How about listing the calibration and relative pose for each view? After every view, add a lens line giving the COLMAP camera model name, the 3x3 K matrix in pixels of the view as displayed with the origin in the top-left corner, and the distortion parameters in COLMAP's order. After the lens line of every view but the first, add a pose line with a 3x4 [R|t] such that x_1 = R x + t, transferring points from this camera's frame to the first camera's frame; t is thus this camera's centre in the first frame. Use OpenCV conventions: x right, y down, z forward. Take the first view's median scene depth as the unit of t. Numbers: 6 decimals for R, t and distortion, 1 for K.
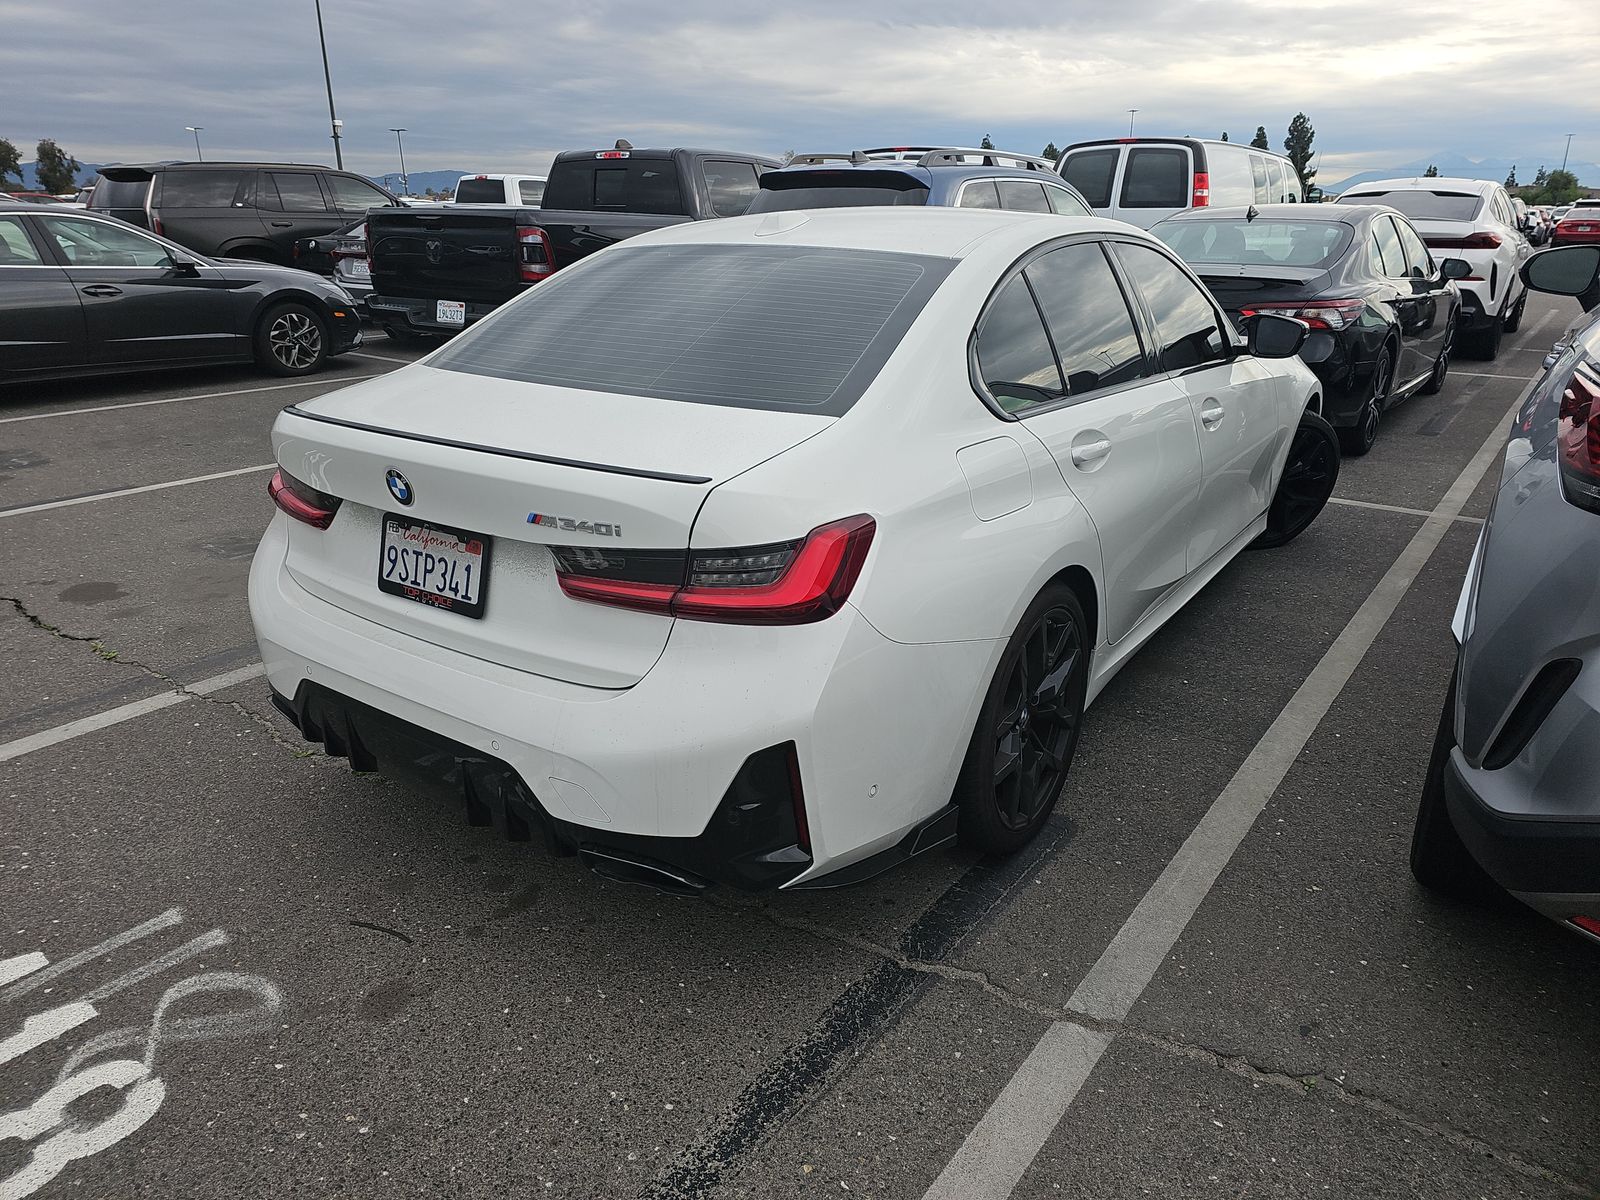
lens RADIAL K [[1112.7, 0, 797.7], [0, 1112.7, 608.9], [0, 0, 1]] dist [0.004525, -0.005946]
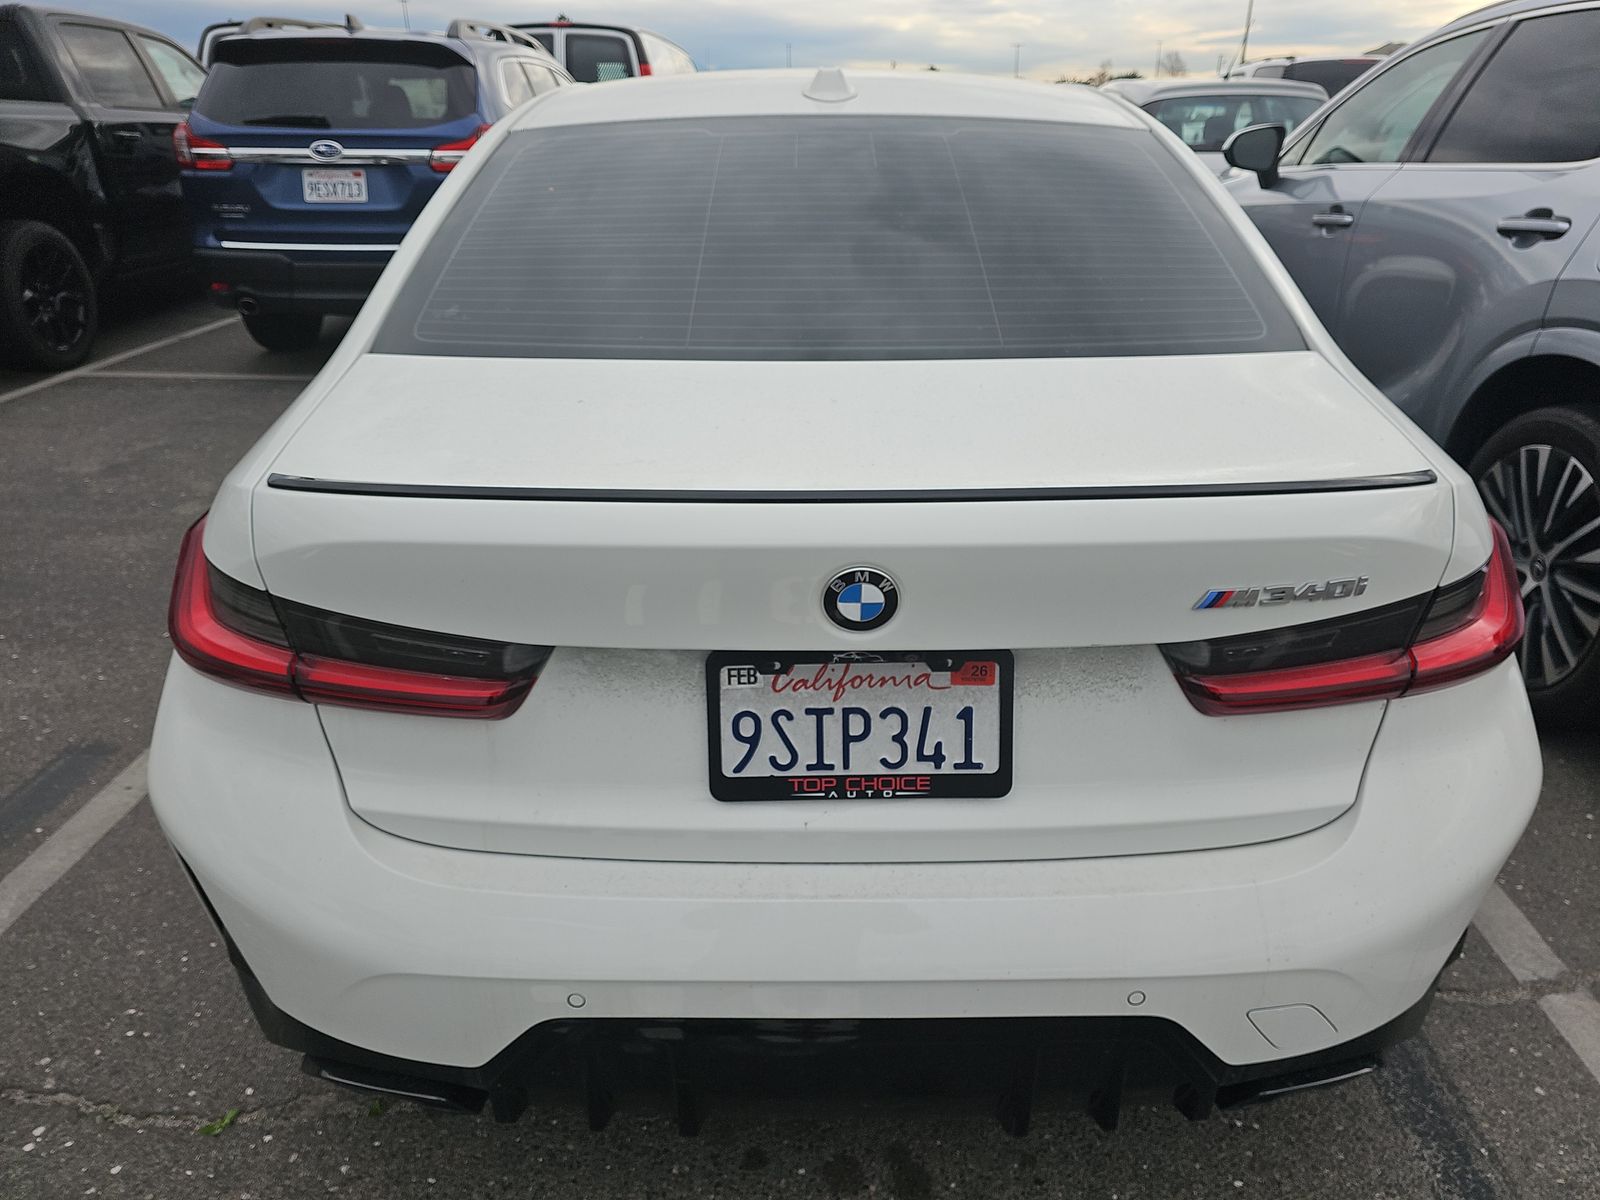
lens RADIAL K [[1112.7, 0, 801.5], [0, 1112.7, 588.4], [0, 0, 1]] dist [0.004525, -0.005946]
pose [[0.801923, -0.230583, 0.551137, -0.627359], [0.197214, 0.972974, 0.120118, -0.172220], [-0.563939, 0.012366, 0.825724, 0.575076]]
